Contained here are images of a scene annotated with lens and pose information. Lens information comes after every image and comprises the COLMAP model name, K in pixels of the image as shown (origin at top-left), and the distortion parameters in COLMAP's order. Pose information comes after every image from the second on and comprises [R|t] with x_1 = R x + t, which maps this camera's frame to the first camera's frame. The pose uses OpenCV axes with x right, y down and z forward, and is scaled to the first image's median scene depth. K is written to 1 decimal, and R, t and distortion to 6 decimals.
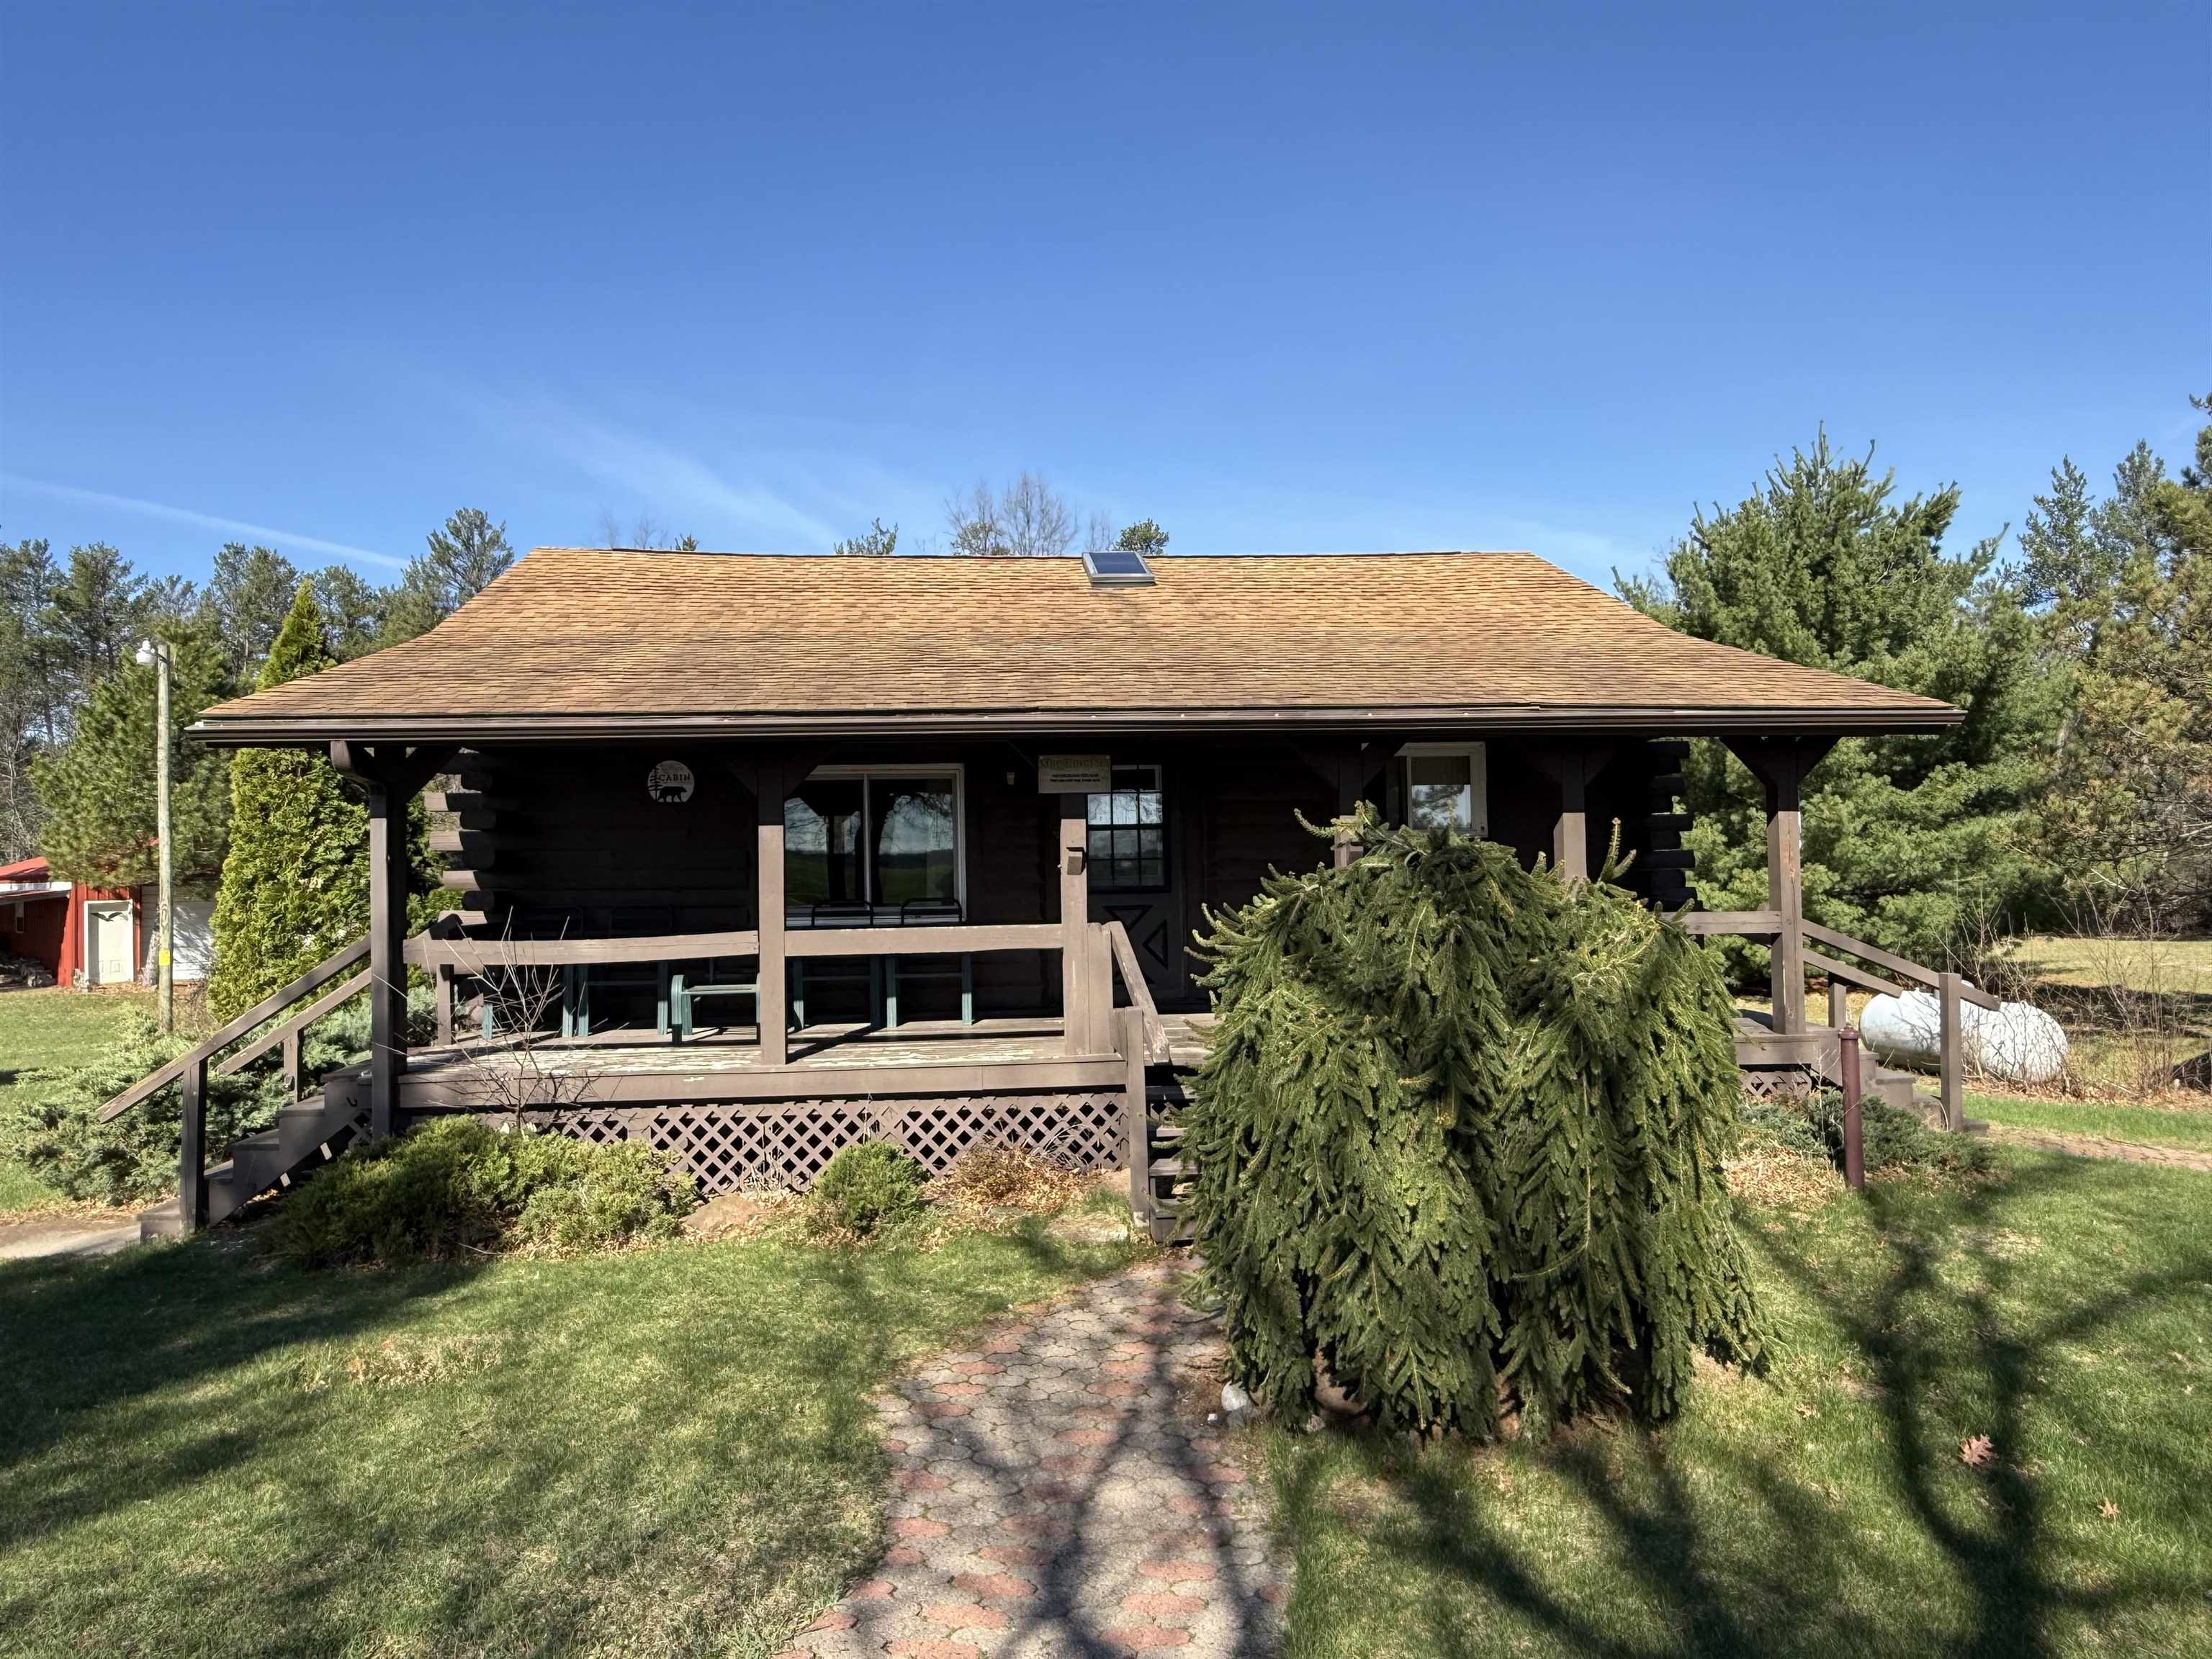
lens RADIAL K [[1446.7, 0, 1101.0], [0, 1446.7, 836.9], [0, 0, 1]] dist [-0.008270, 0.006651]
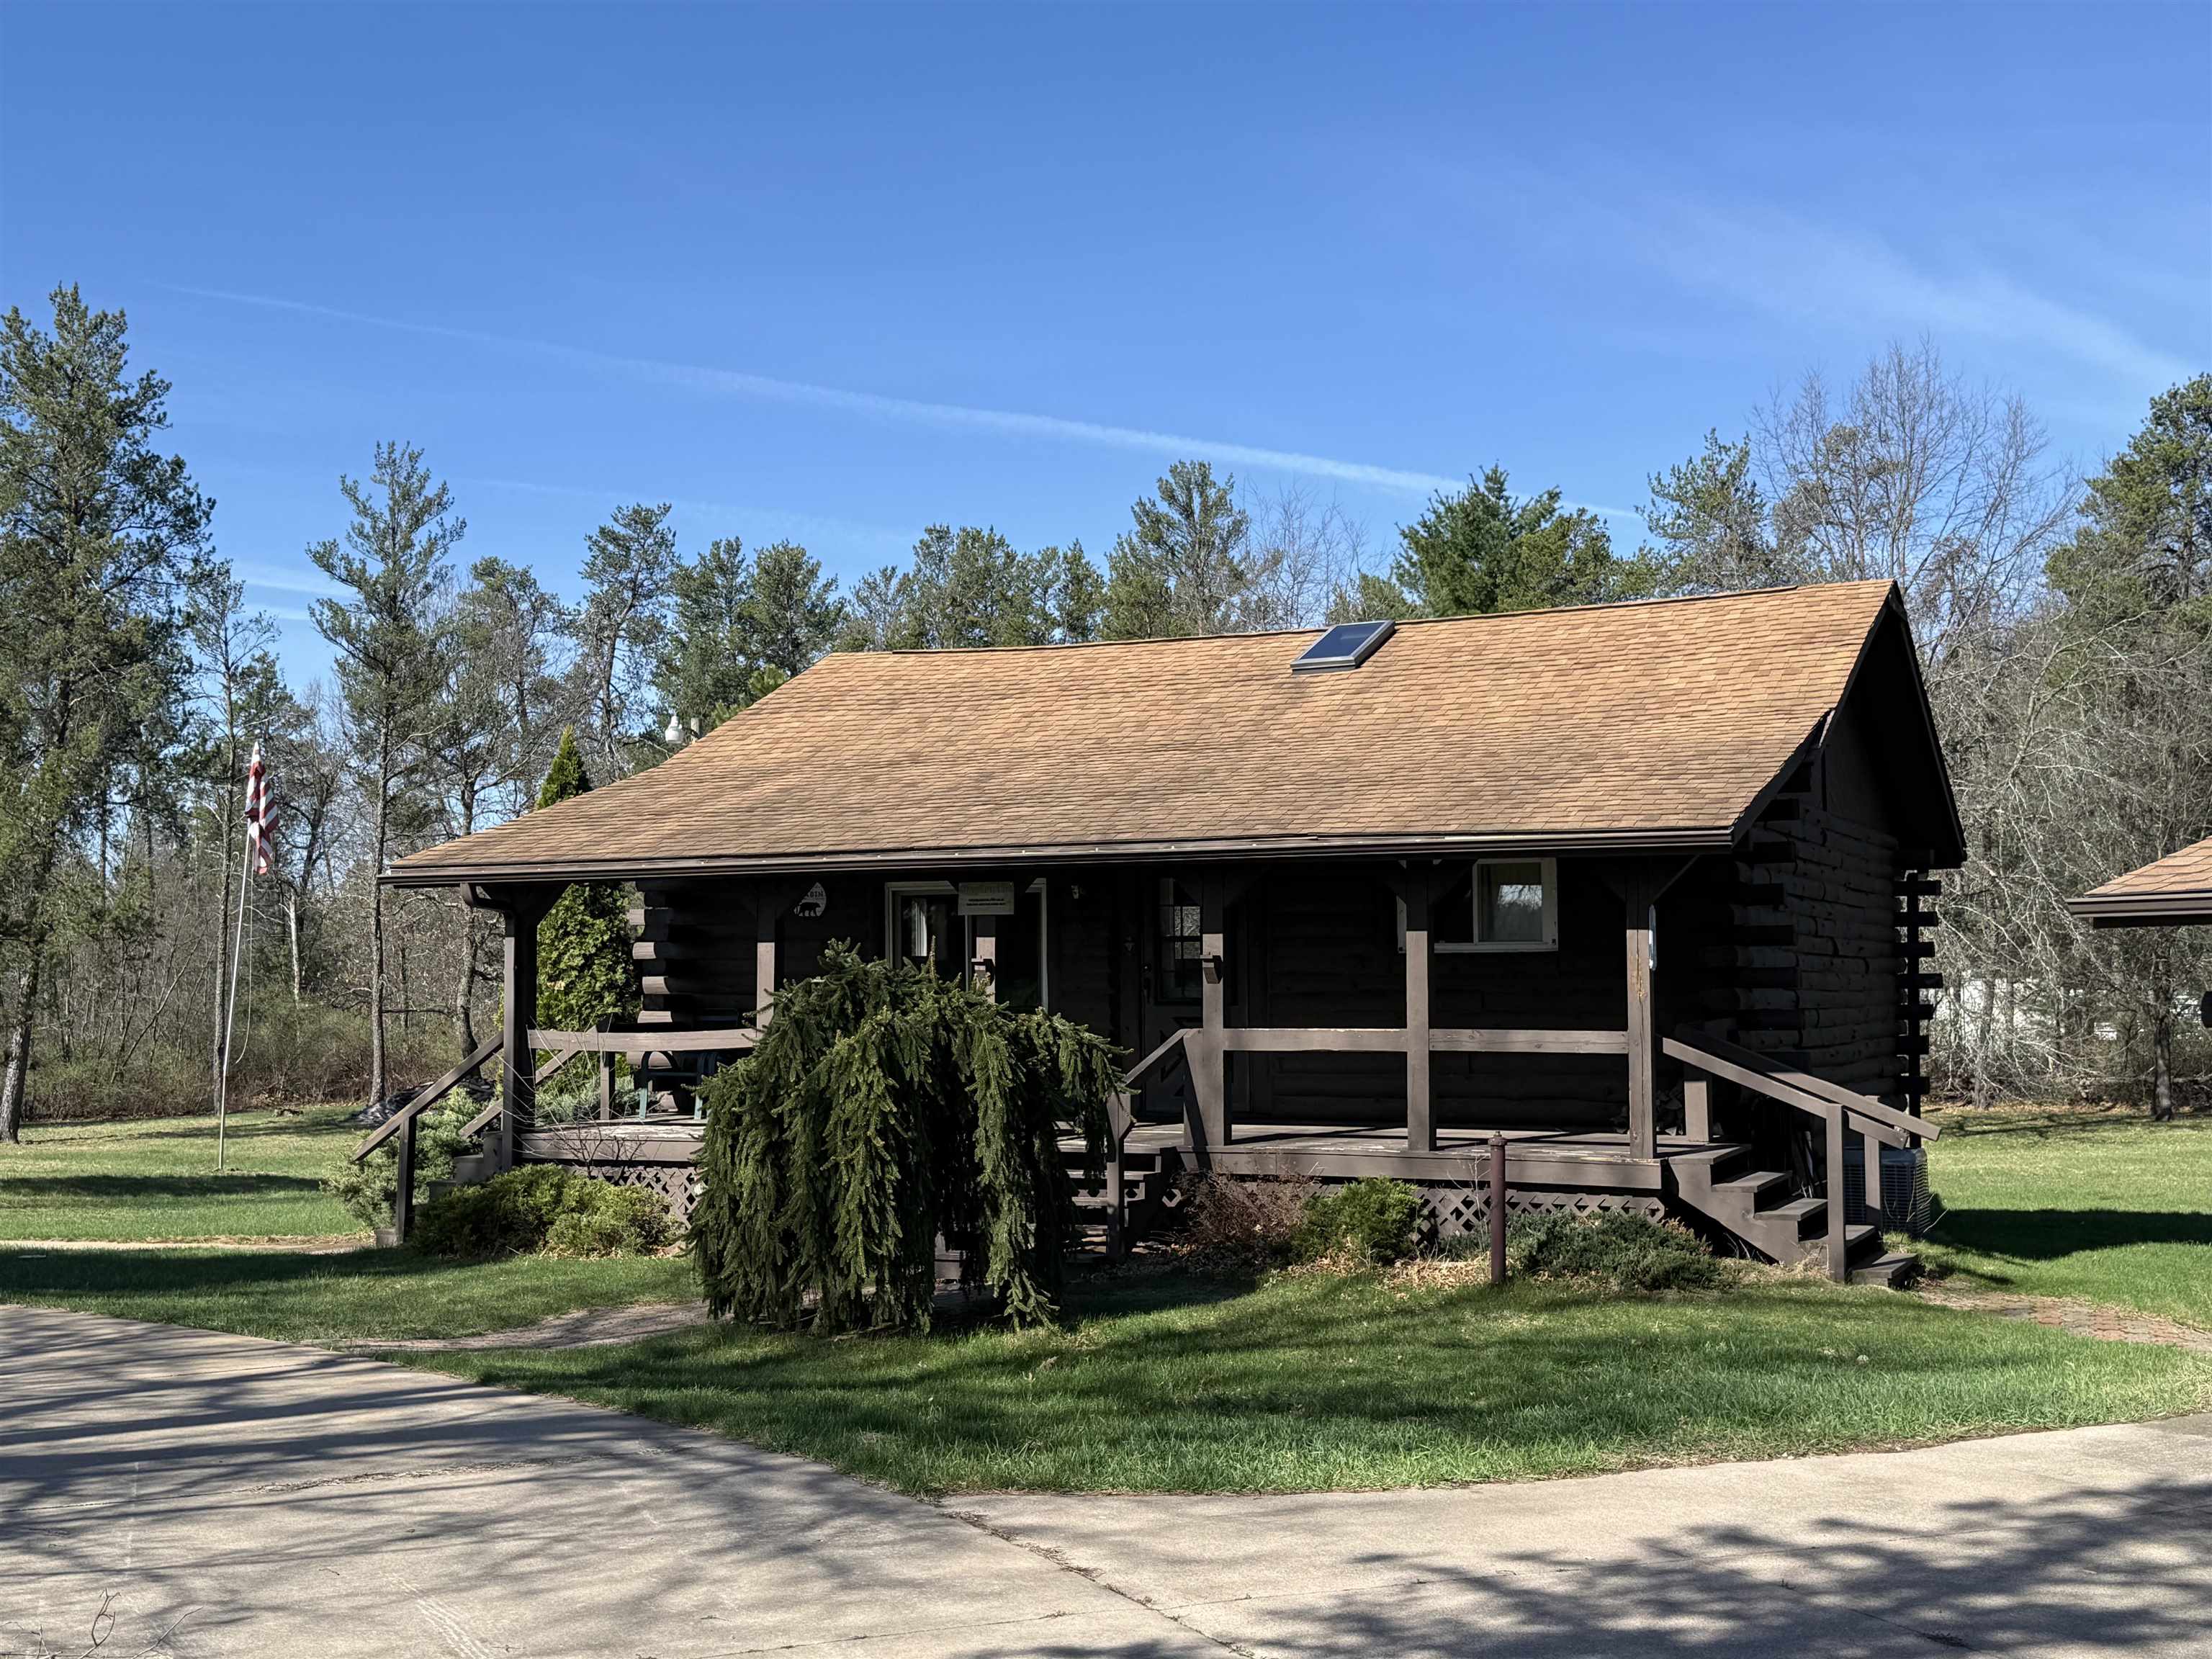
lens RADIAL K [[2576.6, 0, 1113.4], [0, 2576.6, 867.5], [0, 0, 1]] dist [0.191407, -0.464848]
pose [[0.863049, -0.010861, -0.505003, 0.294024], [0.002048, 0.999836, -0.018002, -0.008163], [0.505116, 0.014502, 0.862930, -0.193897]]
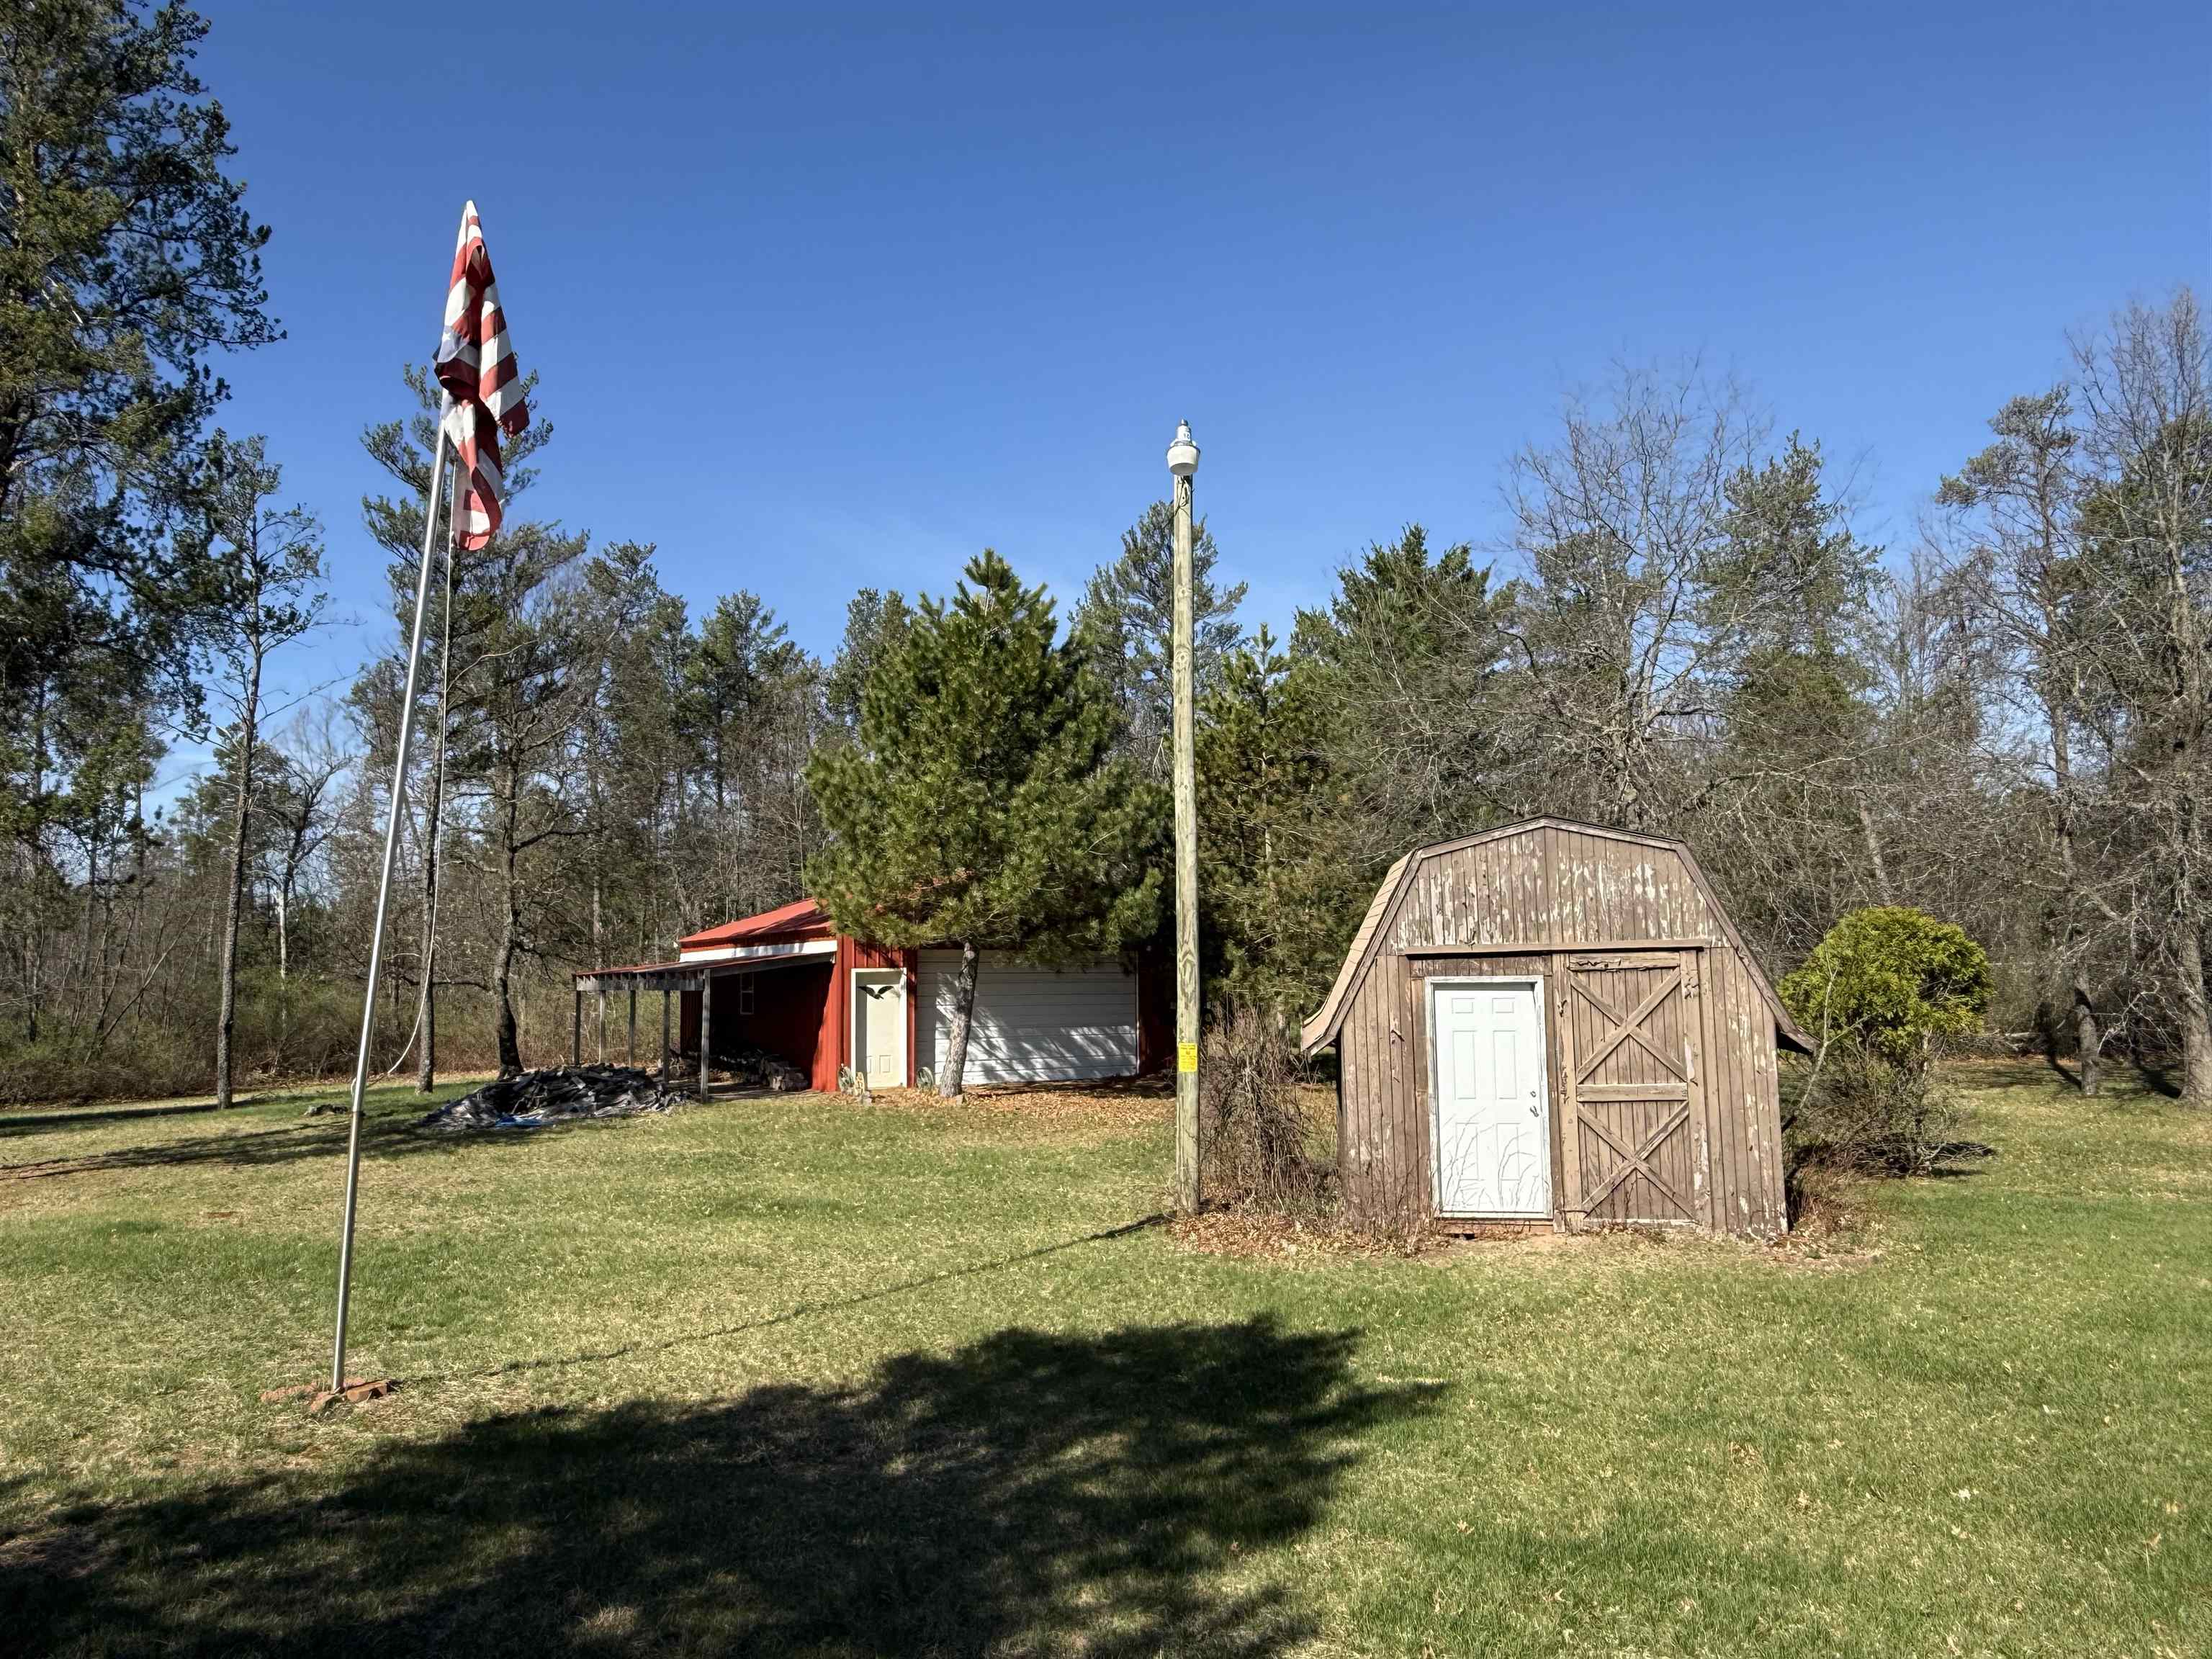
lens RADIAL K [[1446.7, 0, 1101.0], [0, 1446.7, 836.9], [0, 0, 1]] dist [-0.008270, 0.006651]
pose [[0.956662, -0.020288, -0.290493, -0.410983], [-0.000942, 0.997349, -0.072757, 0.033723], [0.291199, 0.069877, 0.954107, 0.390563]]
